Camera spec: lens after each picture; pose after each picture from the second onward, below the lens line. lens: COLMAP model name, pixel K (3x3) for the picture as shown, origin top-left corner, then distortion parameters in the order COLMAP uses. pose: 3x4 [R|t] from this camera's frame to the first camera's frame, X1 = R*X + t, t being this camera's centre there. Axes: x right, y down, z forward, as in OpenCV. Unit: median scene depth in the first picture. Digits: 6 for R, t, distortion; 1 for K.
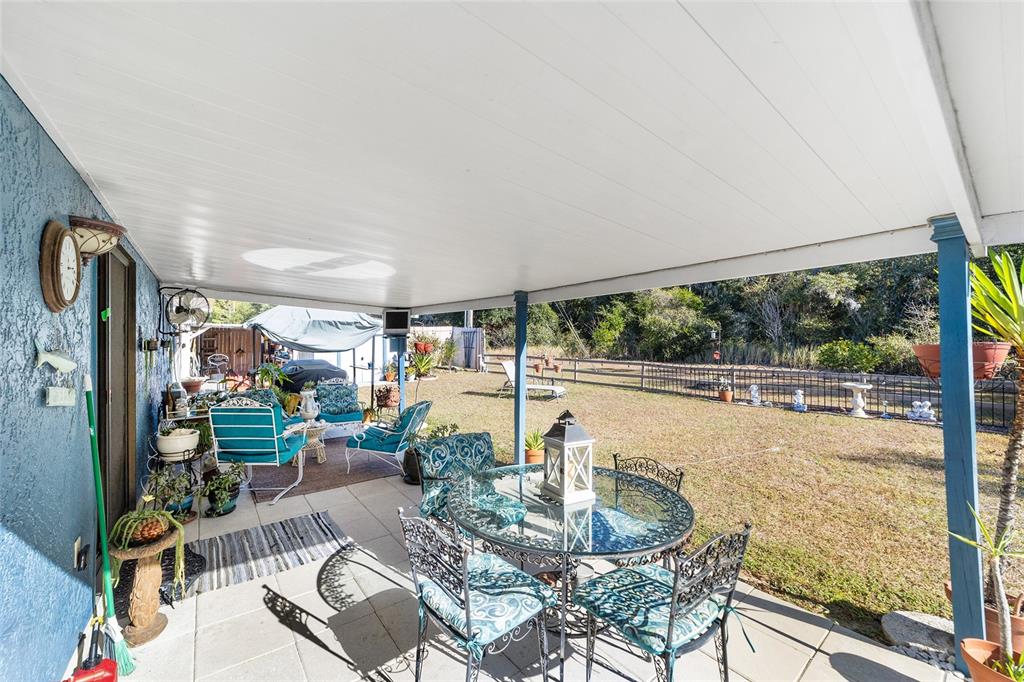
lens RADIAL K [[396.1, 0, 511.0], [0, 396.1, 336.1], [0, 0, 1]] dist [-0.011360, 0.005563]
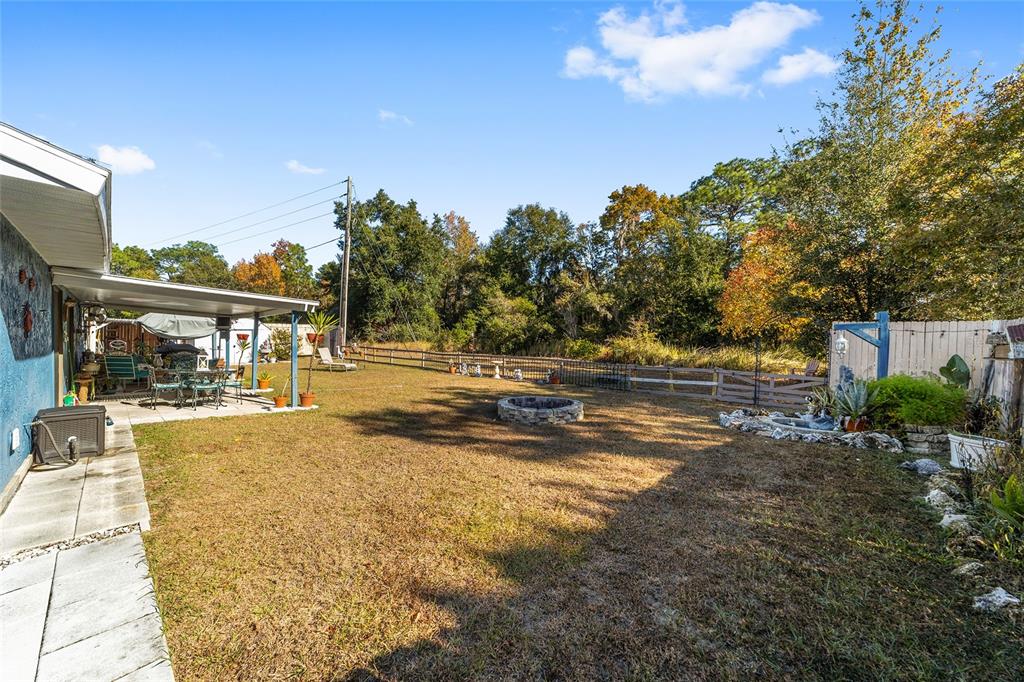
lens RADIAL K [[396.1, 0, 511.7], [0, 396.1, 340.8], [0, 0, 1]] dist [-0.011360, 0.005563]
pose [[0.991384, 0.017559, 0.129804, 0.622090], [-0.019573, 0.999707, 0.014255, -0.002633], [-0.129516, -0.016672, 0.991437, -0.768025]]
